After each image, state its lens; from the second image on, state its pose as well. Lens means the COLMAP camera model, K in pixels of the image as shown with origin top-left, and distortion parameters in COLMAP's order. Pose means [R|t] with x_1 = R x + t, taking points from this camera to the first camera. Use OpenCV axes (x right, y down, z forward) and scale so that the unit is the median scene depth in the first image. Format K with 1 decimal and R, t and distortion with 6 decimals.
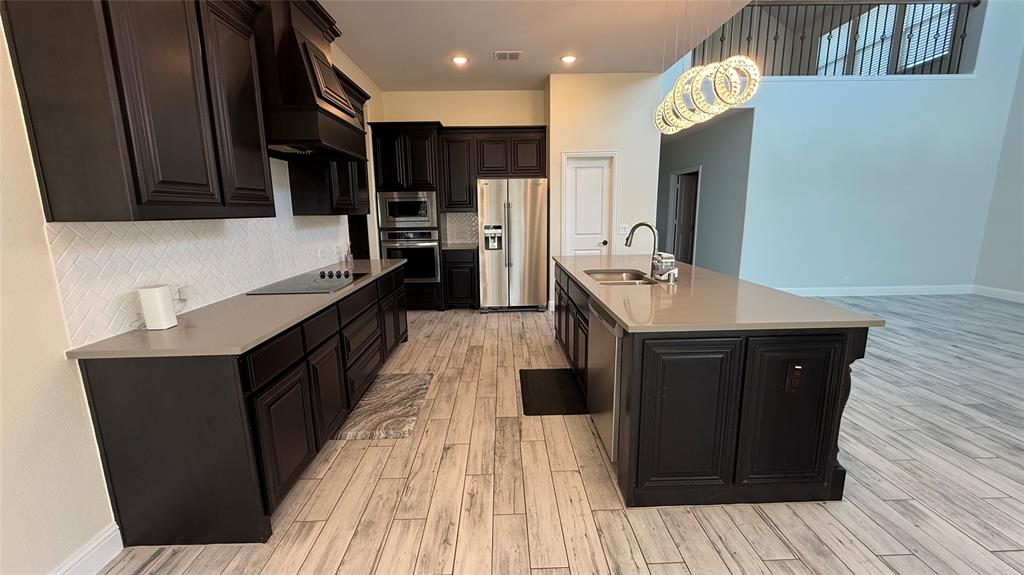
lens RADIAL K [[408.4, 0, 508.7], [0, 408.4, 290.0], [0, 0, 1]] dist [-0.000507, 0.000379]
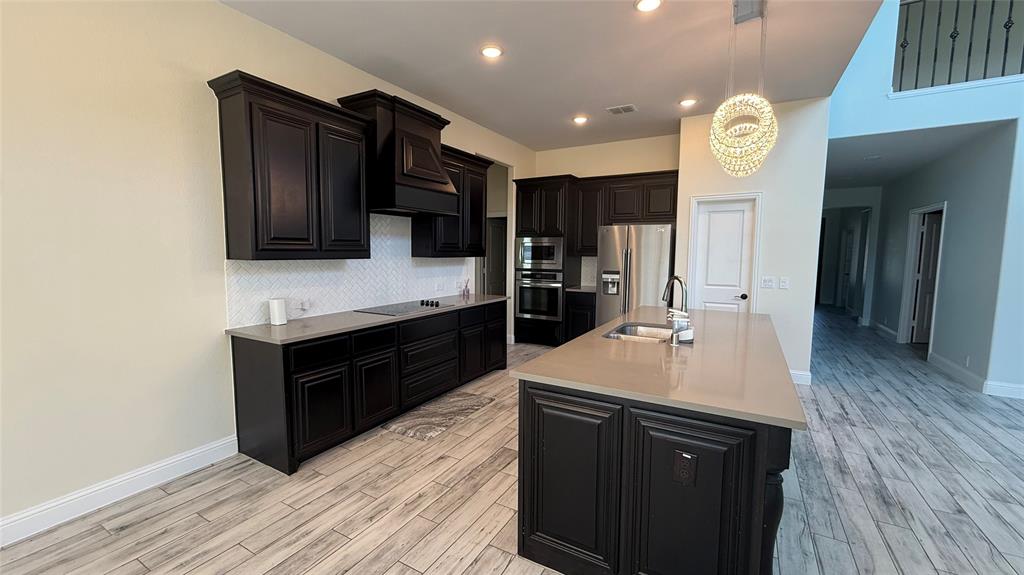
lens RADIAL K [[408.4, 0, 508.1], [0, 408.4, 289.5], [0, 0, 1]] dist [-0.000507, 0.000379]
pose [[0.854203, 0.070290, -0.515167, 0.493416], [-0.119658, 0.990800, -0.063220, -0.033392], [0.505984, 0.115647, 0.854755, 0.032715]]
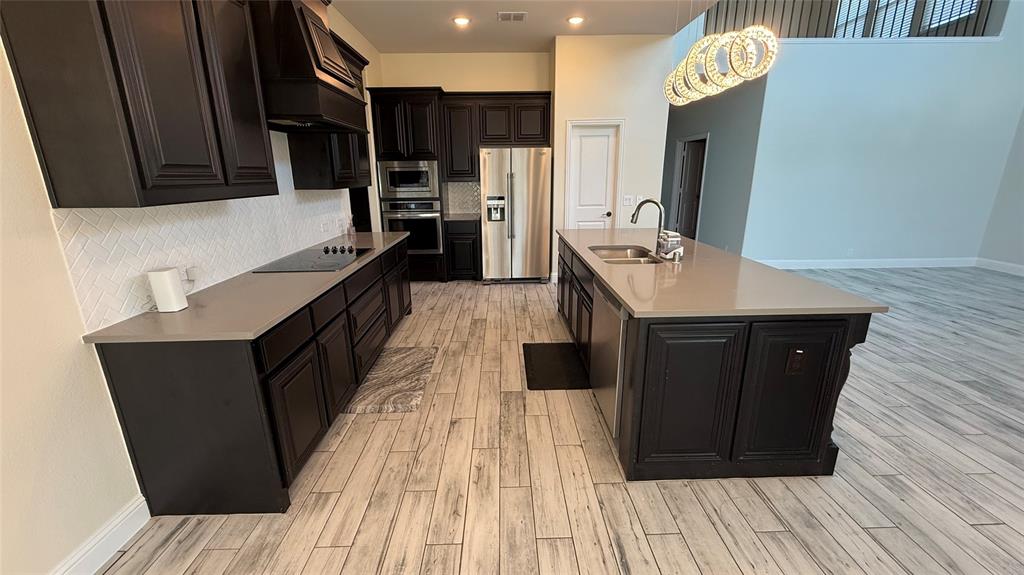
lens RADIAL K [[408.4, 0, 508.6], [0, 408.4, 290.0], [0, 0, 1]] dist [-0.000507, 0.000379]
pose [[0.999993, 0.003791, -0.000614, -0.010960], [-0.003726, 0.996467, 0.083897, -0.028687], [0.000930, -0.083894, 0.996474, -0.002469]]
